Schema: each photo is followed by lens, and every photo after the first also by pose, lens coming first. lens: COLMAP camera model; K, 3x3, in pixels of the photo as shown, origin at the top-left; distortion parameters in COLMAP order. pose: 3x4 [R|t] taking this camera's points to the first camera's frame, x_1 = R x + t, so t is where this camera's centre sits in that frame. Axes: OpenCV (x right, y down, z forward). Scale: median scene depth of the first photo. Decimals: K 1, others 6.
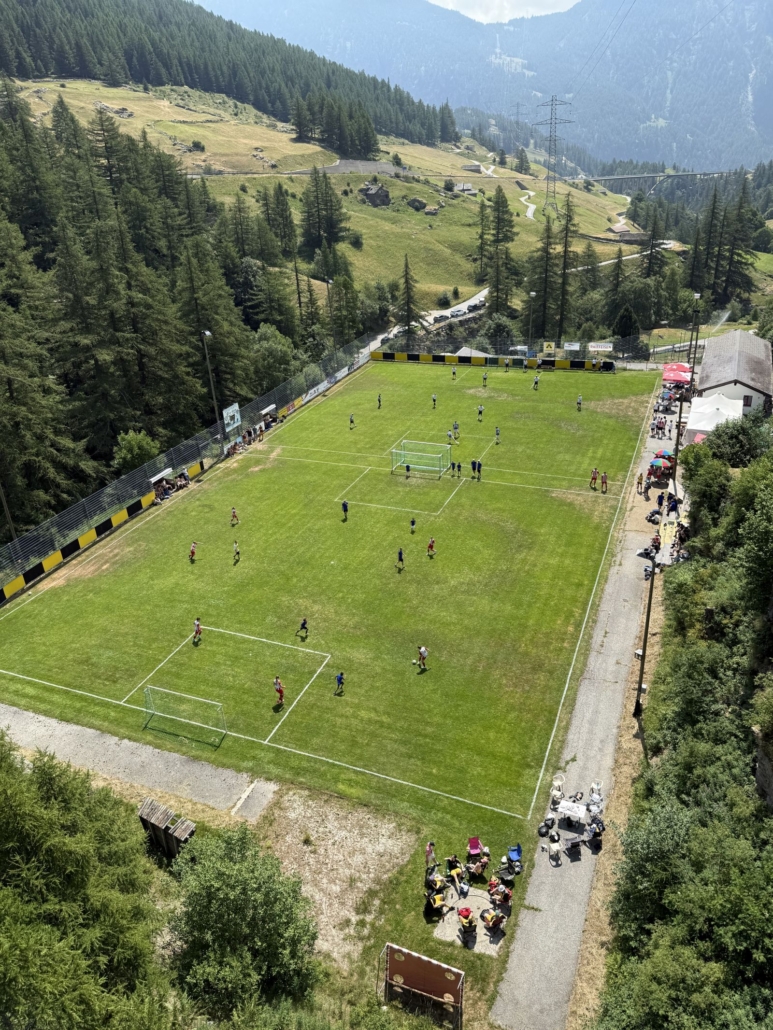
lens RADIAL K [[728.7, 0, 388.9], [0, 728.7, 521.9], [0, 0, 1]] dist [0.077911, -0.010599]
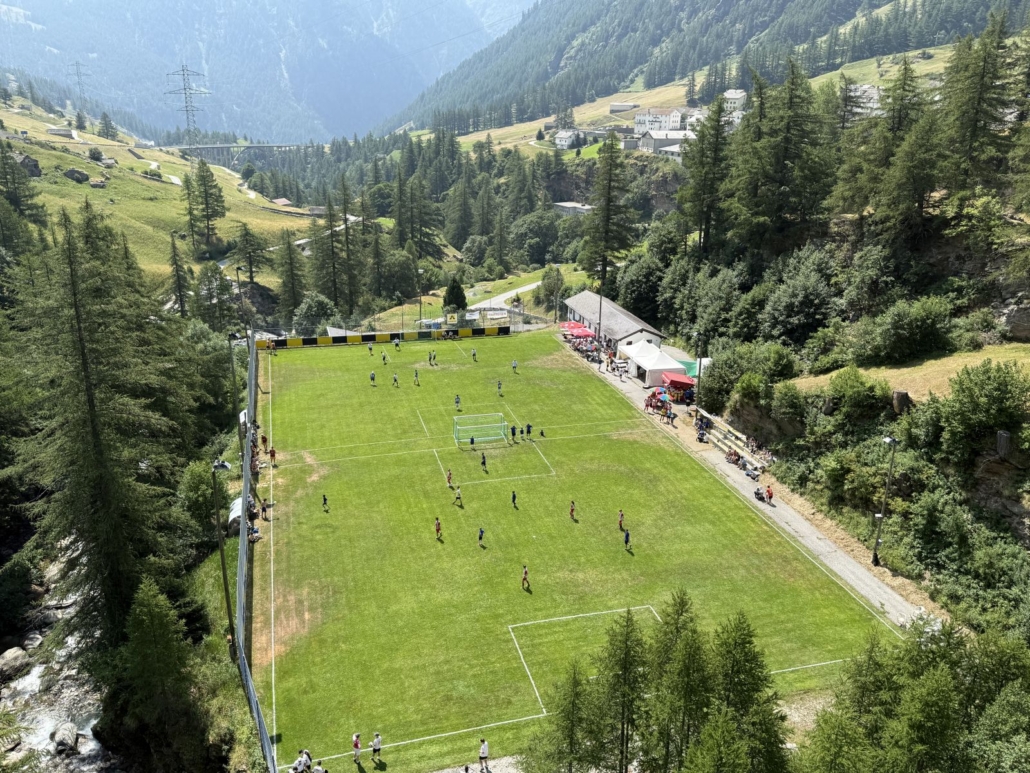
lens RADIAL K [[811.0, 0, 525.0], [0, 811.0, 387.9], [0, 0, 1]] dist [0.135078, -0.007987]
pose [[0.775948, -0.143174, 0.614334, -0.465894], [0.233188, 0.970019, -0.068465, -0.042420], [-0.586113, 0.196380, 0.786070, 0.058961]]
